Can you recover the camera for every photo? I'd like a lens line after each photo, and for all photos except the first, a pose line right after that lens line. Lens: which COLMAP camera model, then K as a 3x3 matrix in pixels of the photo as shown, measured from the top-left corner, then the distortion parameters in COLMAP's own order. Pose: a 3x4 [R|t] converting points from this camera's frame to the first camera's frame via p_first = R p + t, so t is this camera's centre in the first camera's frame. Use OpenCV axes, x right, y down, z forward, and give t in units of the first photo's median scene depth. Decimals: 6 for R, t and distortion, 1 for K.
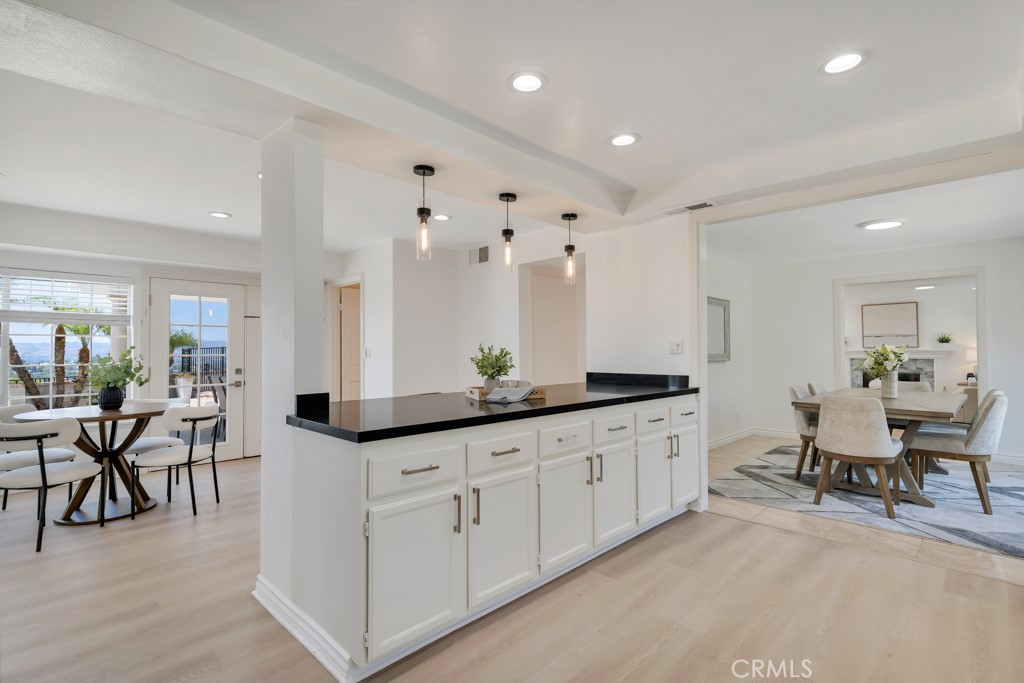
lens RADIAL K [[479.9, 0, 489.5], [0, 479.9, 349.5], [0, 0, 1]] dist [0.002400, 0.000252]
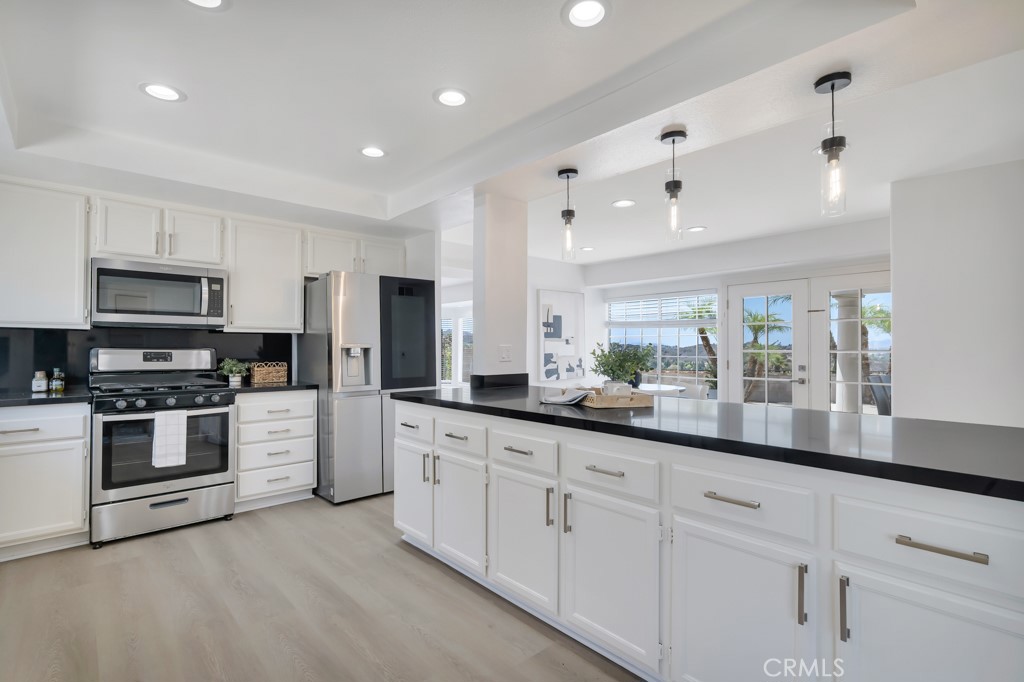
lens RADIAL K [[490.7, 0, 508.6], [0, 490.7, 346.5], [0, 0, 1]] dist [0.003674, 0.001007]
pose [[-0.031290, 0.001032, -0.999510, 0.885452], [-0.000864, 0.999999, 0.001060, -0.000730], [0.999510, 0.000896, -0.031289, 0.863169]]
